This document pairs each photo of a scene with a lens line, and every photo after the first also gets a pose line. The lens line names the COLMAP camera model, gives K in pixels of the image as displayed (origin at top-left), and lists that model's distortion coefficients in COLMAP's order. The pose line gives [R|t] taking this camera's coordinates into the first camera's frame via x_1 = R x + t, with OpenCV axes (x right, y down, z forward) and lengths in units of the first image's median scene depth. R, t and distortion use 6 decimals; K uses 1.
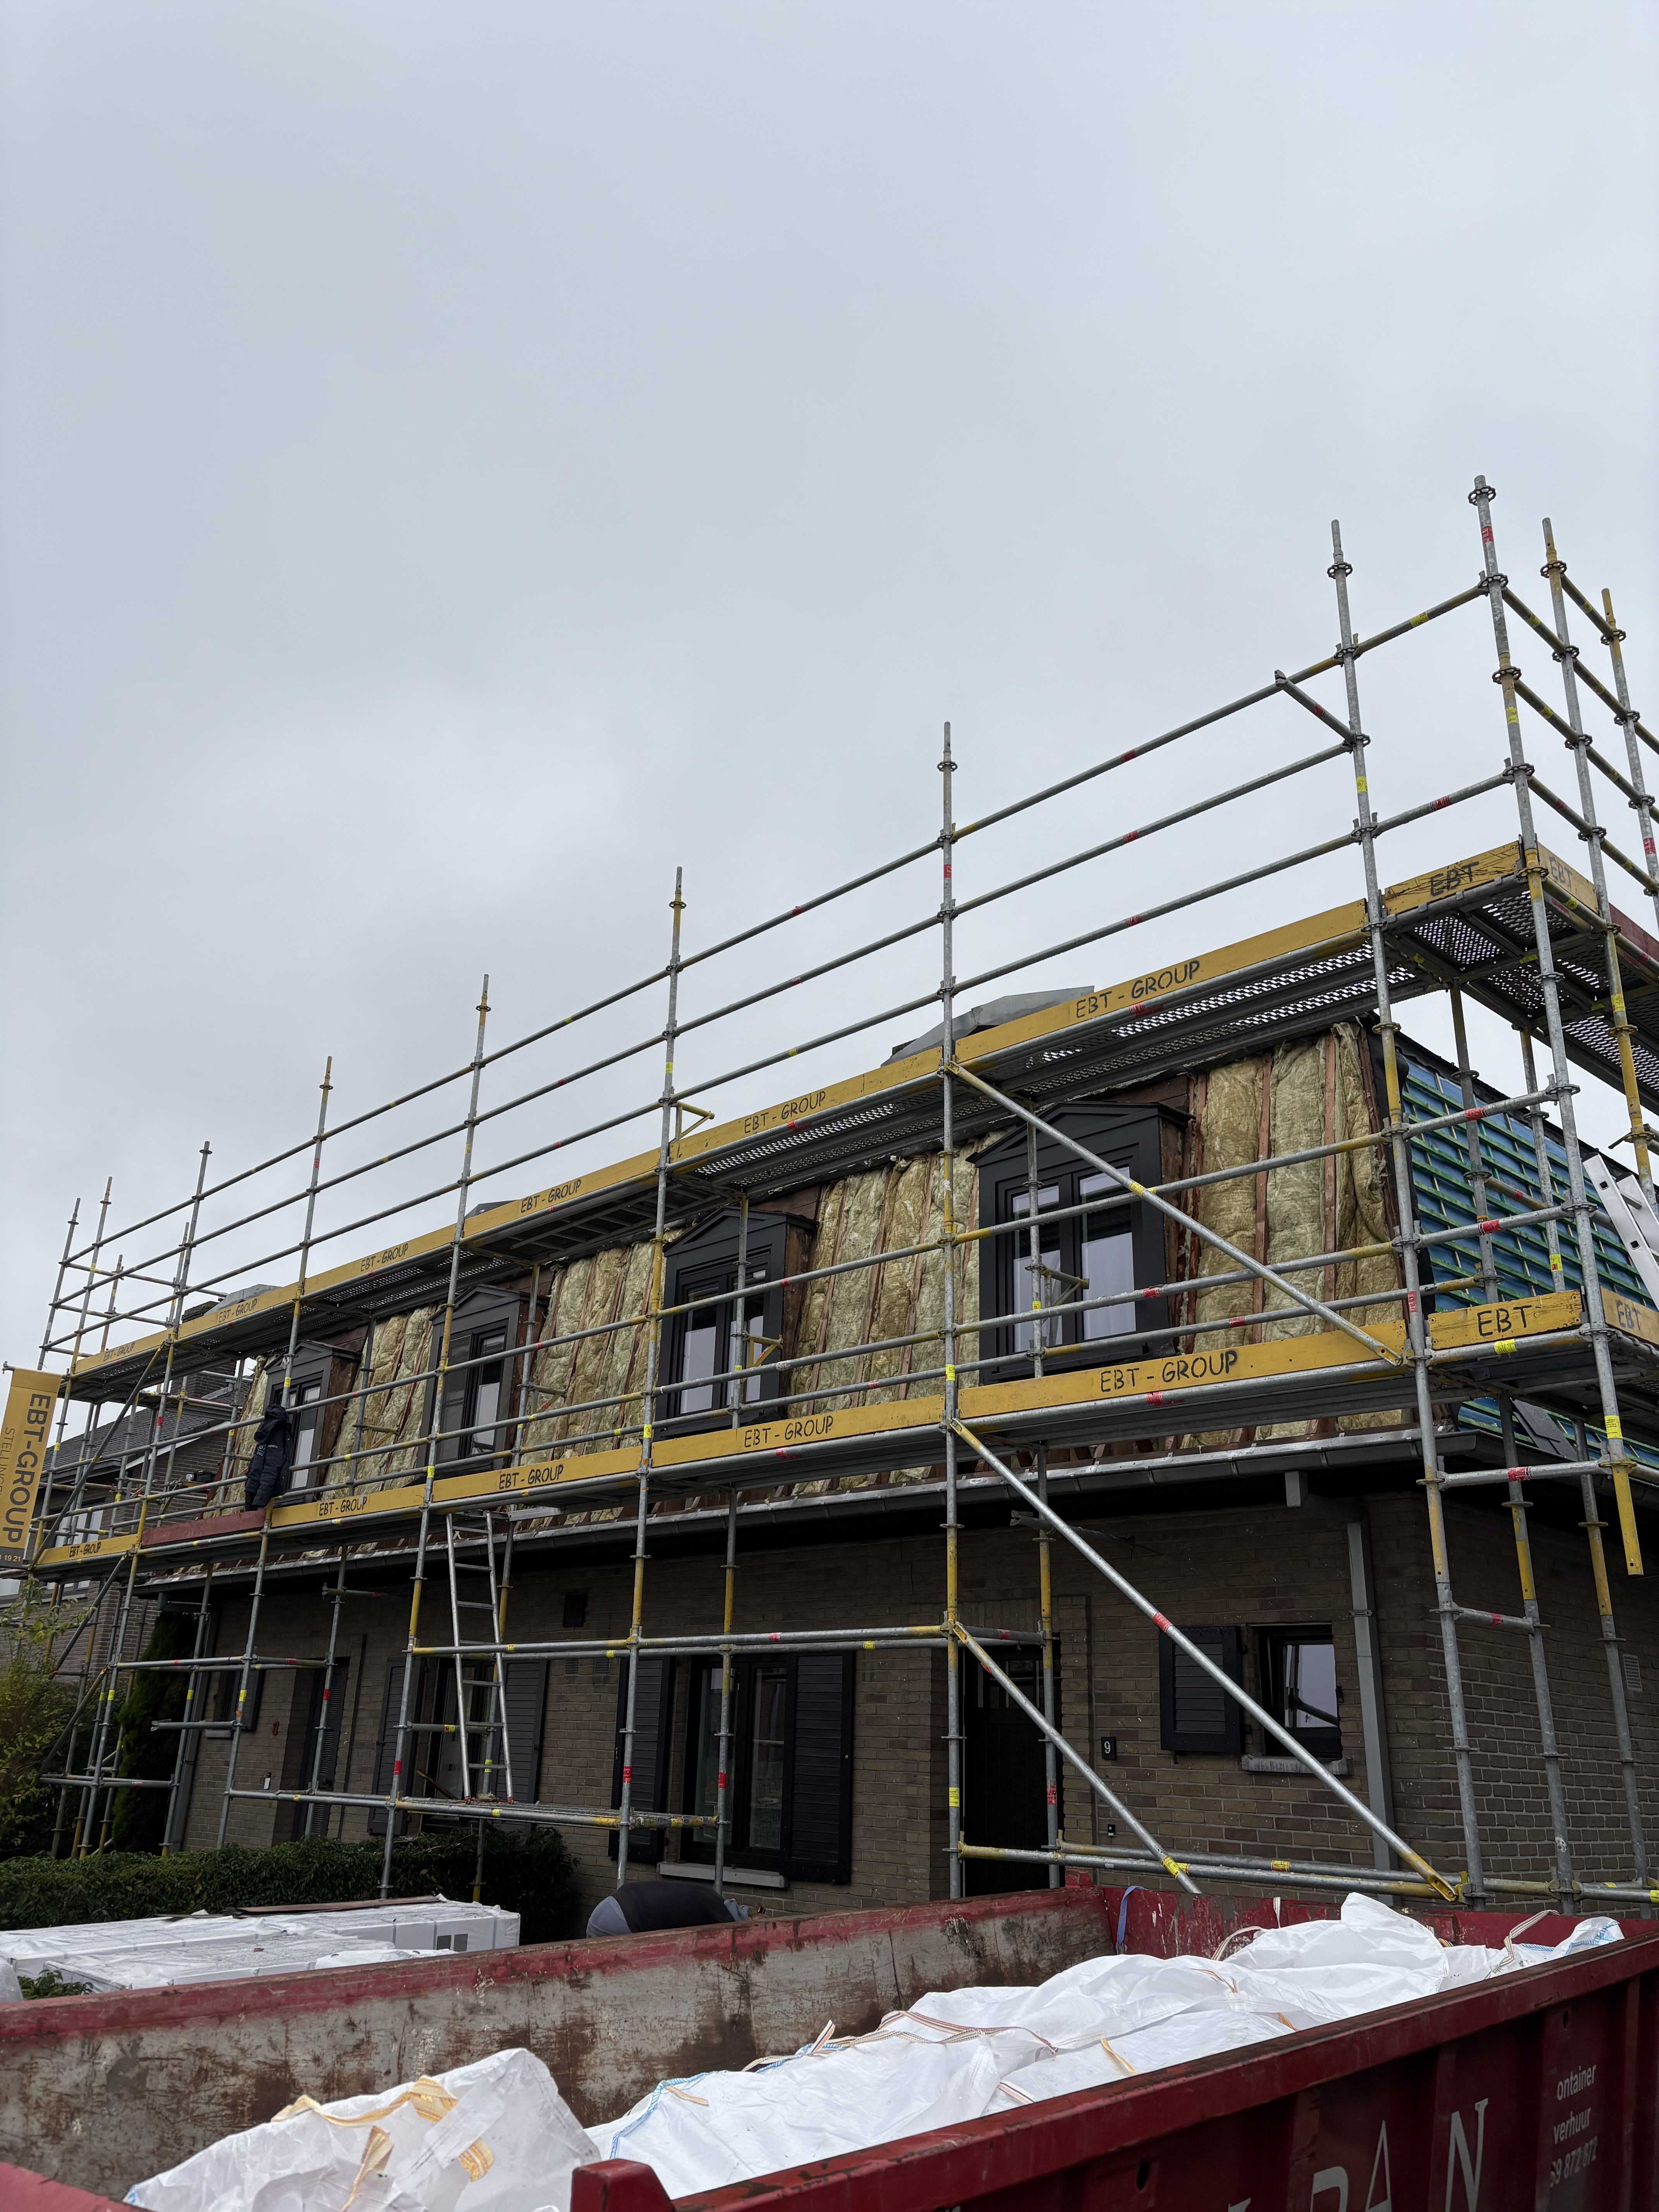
lens RADIAL K [[1691.1, 0, 810.8], [0, 1691.1, 1104.4], [0, 0, 1]] dist [0.054785, -0.065230]
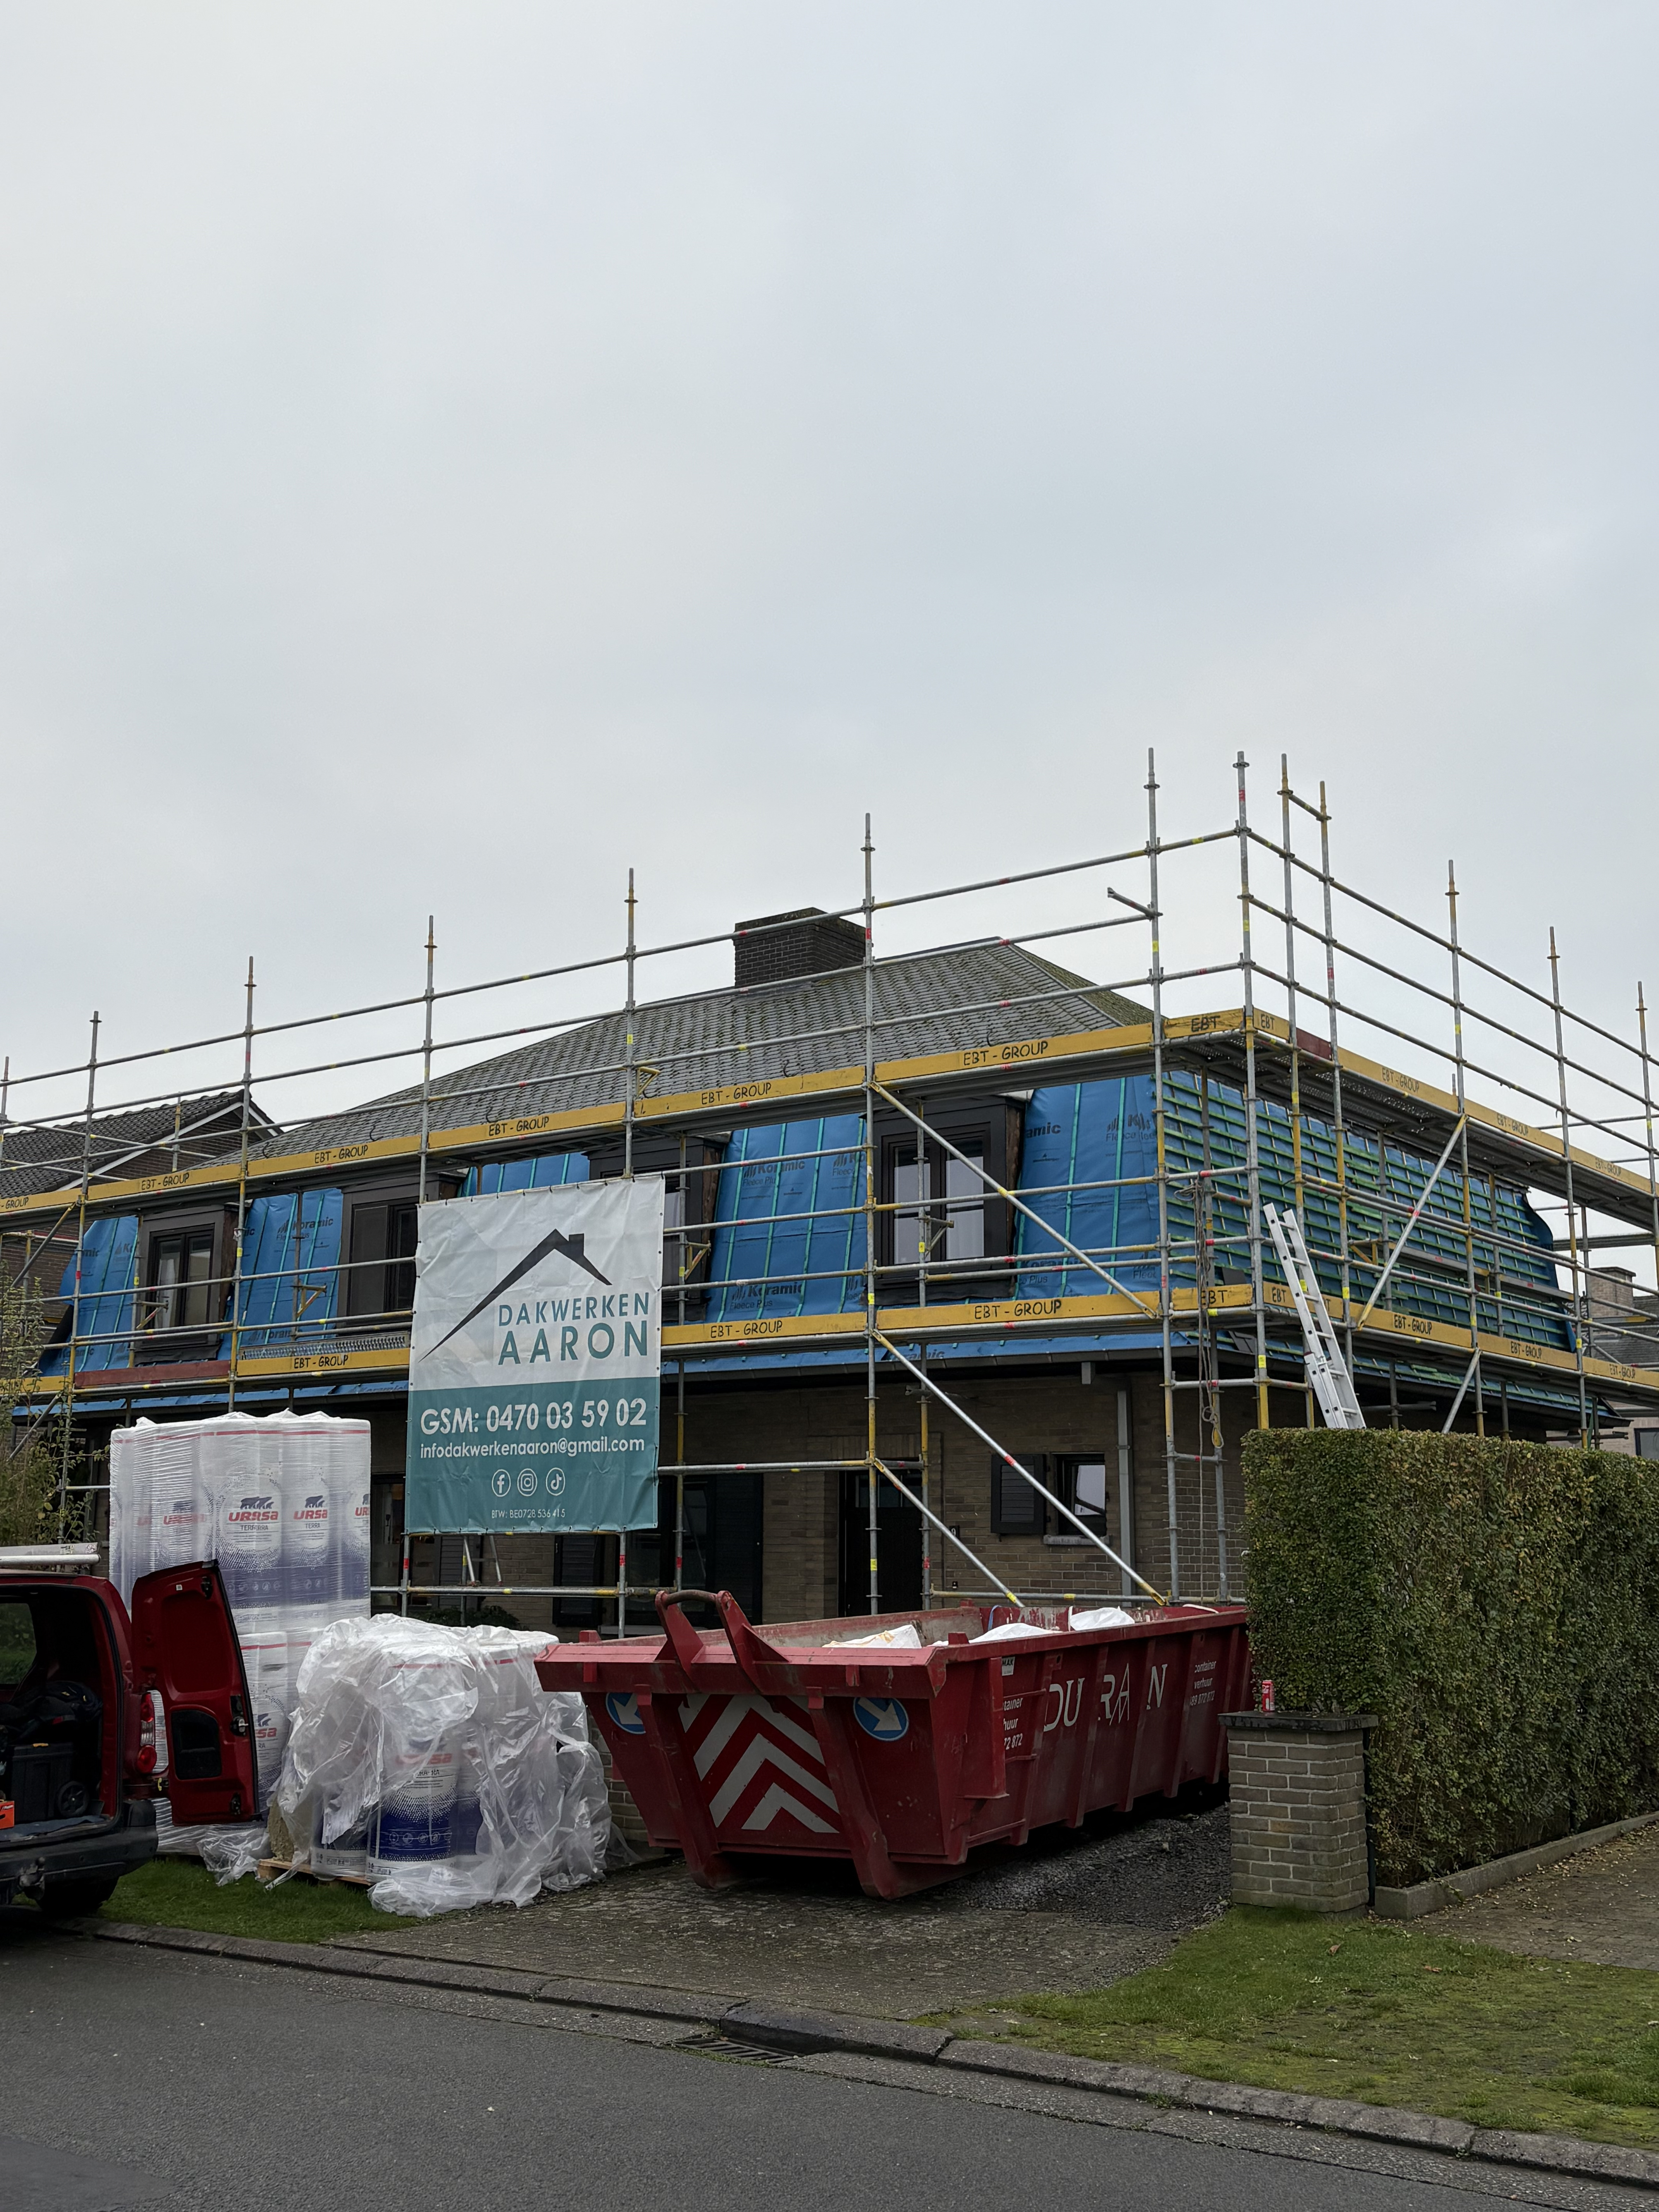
lens RADIAL K [[2280.9, 0, 833.5], [0, 2280.9, 1101.0], [0, 0, 1]] dist [0.151455, 0.000000]
pose [[0.983253, 0.008056, 0.182068, -0.308428], [-0.039337, 0.984854, 0.168864, -0.341282], [-0.177950, -0.173198, 0.968678, -0.891746]]
